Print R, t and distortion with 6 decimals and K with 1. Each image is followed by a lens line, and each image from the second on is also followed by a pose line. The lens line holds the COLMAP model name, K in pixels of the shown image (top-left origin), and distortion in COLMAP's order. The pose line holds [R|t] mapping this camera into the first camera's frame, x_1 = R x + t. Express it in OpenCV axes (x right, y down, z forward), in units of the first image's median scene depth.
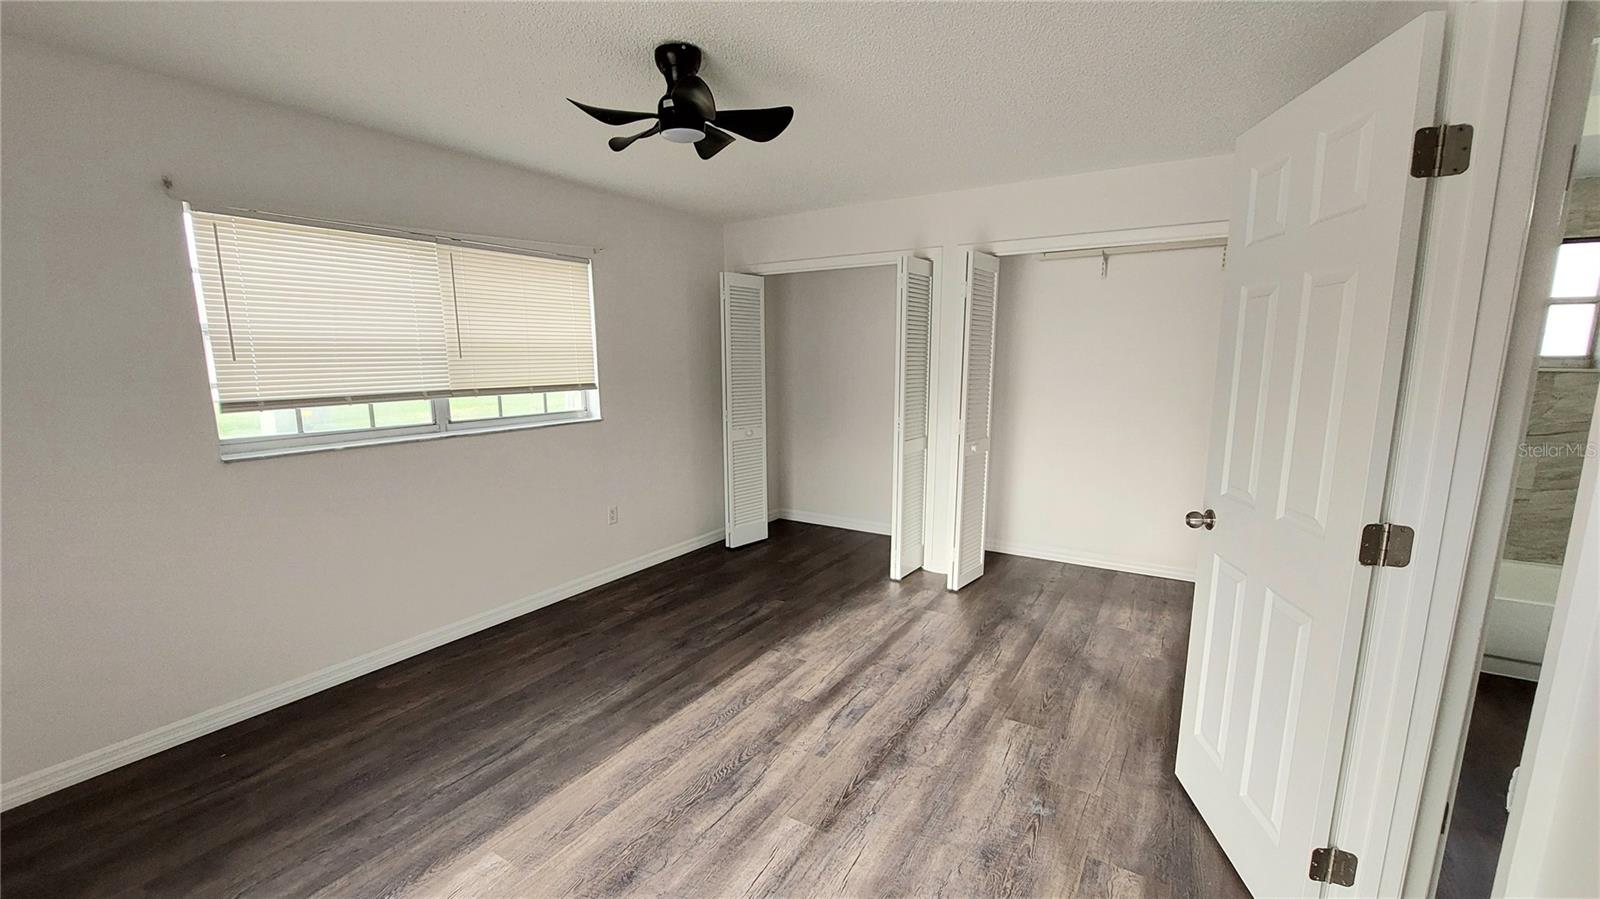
lens RADIAL K [[632.9, 0, 798.5], [0, 632.9, 458.9], [0, 0, 1]] dist [-0.010444, -0.000331]
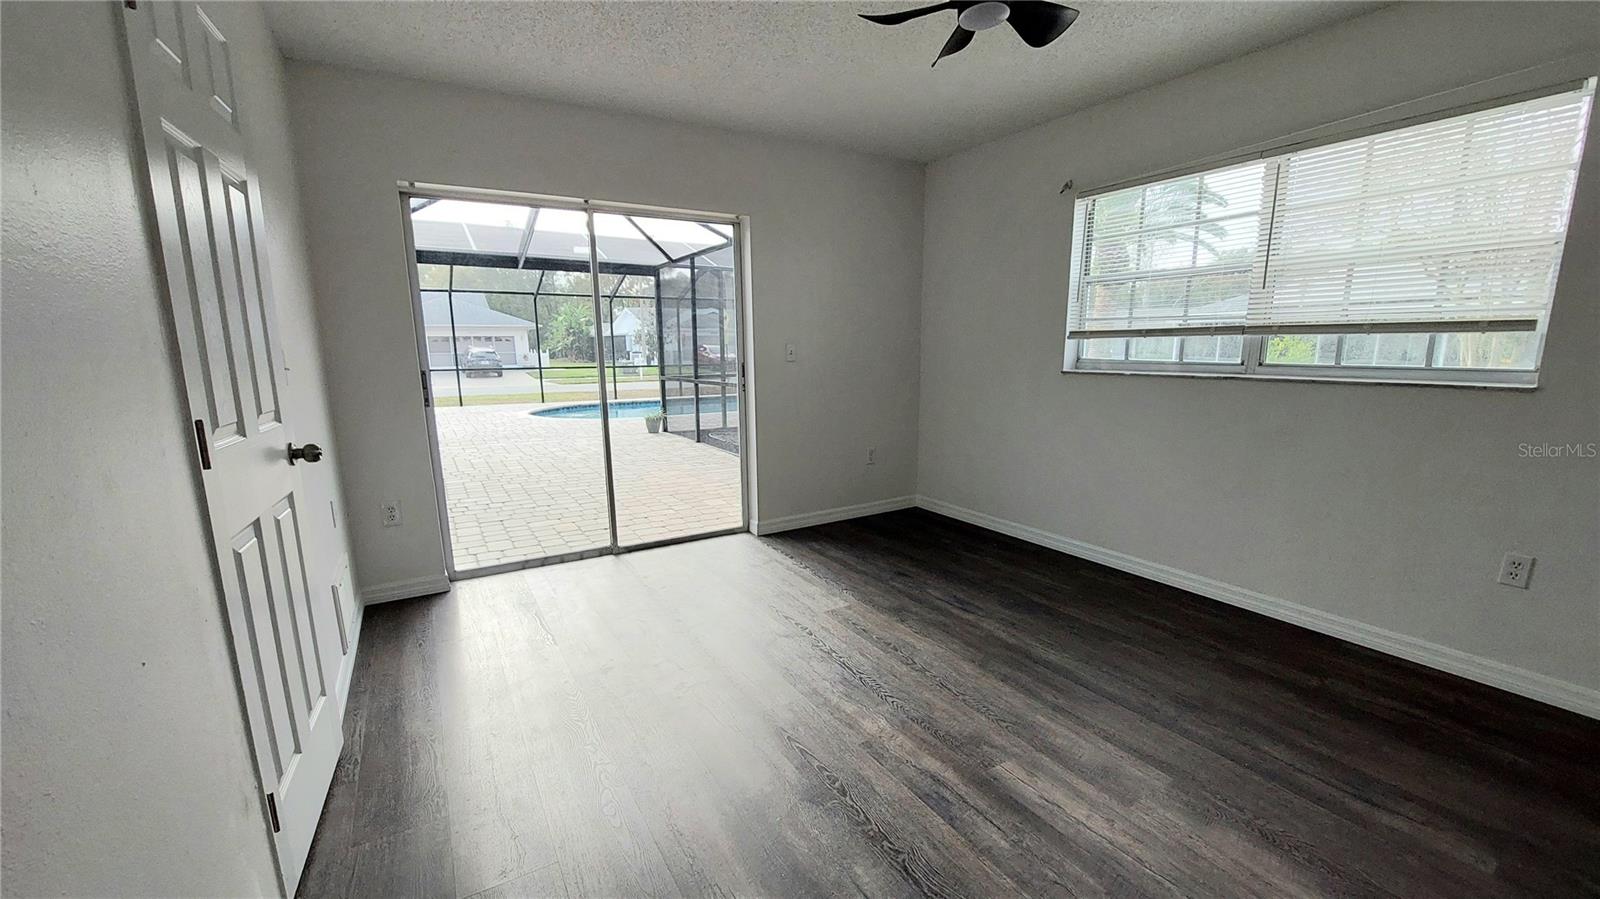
lens RADIAL K [[632.9, 0, 798.6], [0, 632.9, 460.8], [0, 0, 1]] dist [-0.010444, -0.000331]
pose [[-0.451895, 0.165535, -0.876578, 0.631928], [-0.131564, 0.959520, 0.249022, -0.075423], [0.882316, 0.227857, -0.411824, 0.998158]]
